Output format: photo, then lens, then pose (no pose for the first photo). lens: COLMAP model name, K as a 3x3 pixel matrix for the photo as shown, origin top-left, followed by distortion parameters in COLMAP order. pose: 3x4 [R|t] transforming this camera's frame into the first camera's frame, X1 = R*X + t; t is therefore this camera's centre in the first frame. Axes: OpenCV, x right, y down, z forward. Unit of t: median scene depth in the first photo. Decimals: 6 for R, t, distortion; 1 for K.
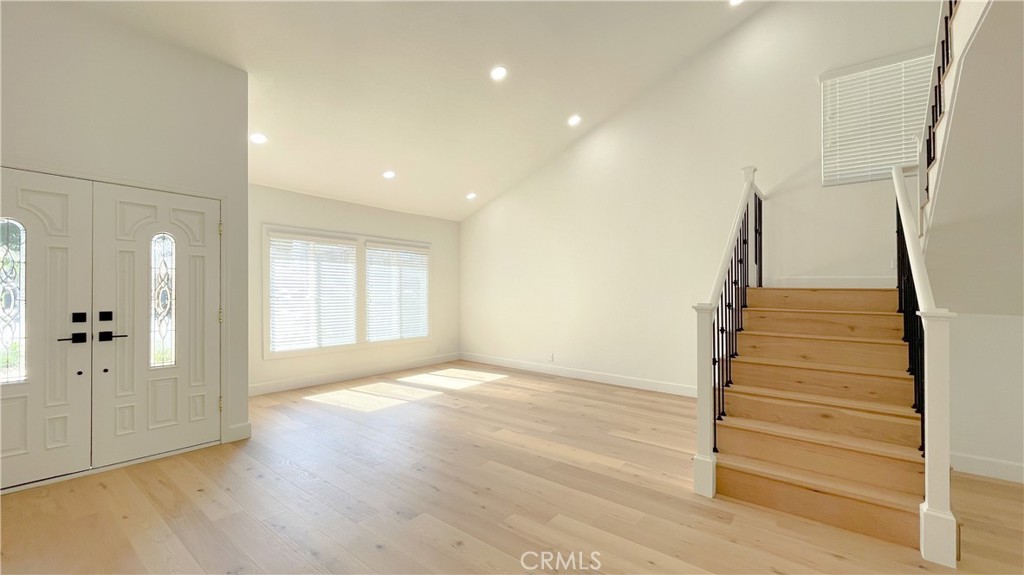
lens RADIAL K [[438.2, 0, 507.6], [0, 438.2, 281.5], [0, 0, 1]] dist [-0.000950, -0.000072]
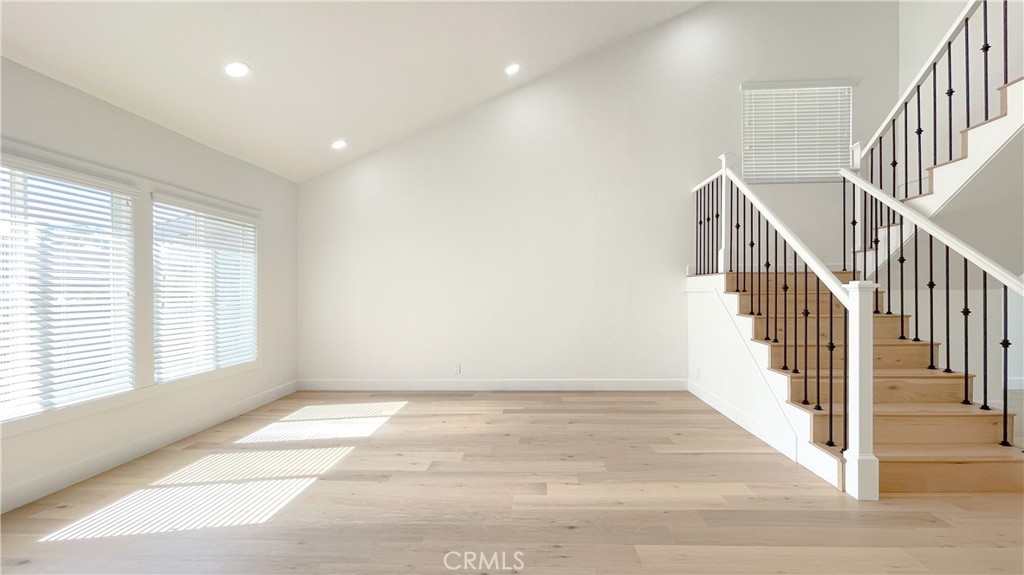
lens RADIAL K [[429.4, 0, 510.1], [0, 429.4, 281.1], [0, 0, 1]] dist [-0.000887, 0.000140]
pose [[0.797254, -0.004775, 0.603625, -0.407730], [0.009408, 0.999946, -0.004515, 0.030250], [-0.603571, 0.009278, 0.797256, 0.471937]]
